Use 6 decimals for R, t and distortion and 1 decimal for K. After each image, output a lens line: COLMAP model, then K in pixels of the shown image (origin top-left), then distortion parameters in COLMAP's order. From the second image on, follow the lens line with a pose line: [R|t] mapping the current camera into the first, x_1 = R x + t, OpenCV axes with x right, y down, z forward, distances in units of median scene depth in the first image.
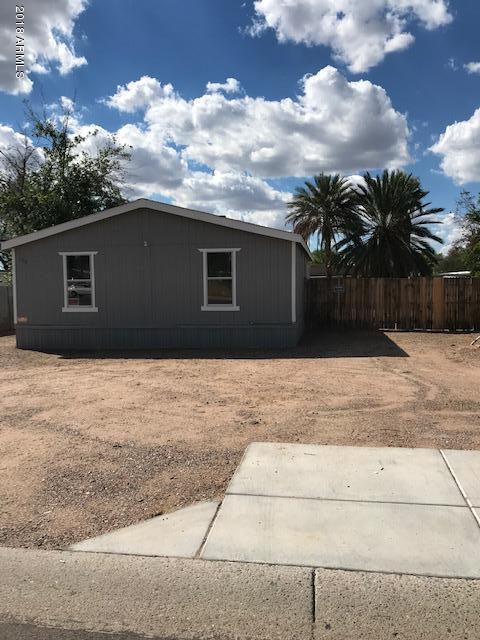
lens RADIAL K [[538.3, 0, 234.8], [0, 538.3, 321.8], [0, 0, 1]] dist [0.030855, 0.031445]
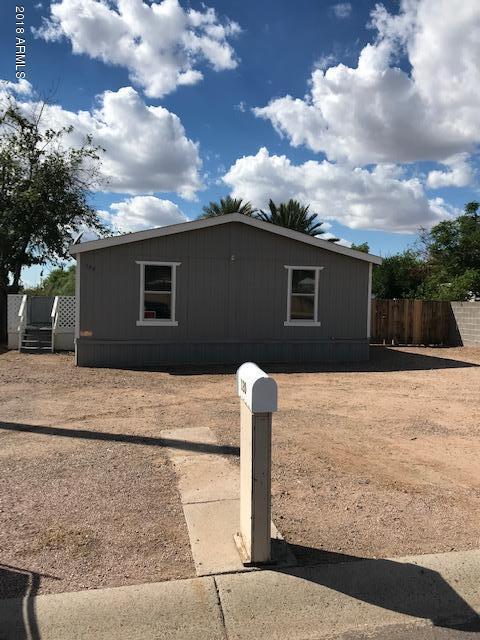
lens RADIAL K [[538.3, 0, 233.7], [0, 538.3, 320.0], [0, 0, 1]] dist [0.030855, 0.031445]
pose [[0.933565, 0.015760, 0.358062, -0.500737], [-0.003290, 0.999367, -0.035409, 0.004563], [-0.358393, 0.031878, 0.933026, 0.081321]]
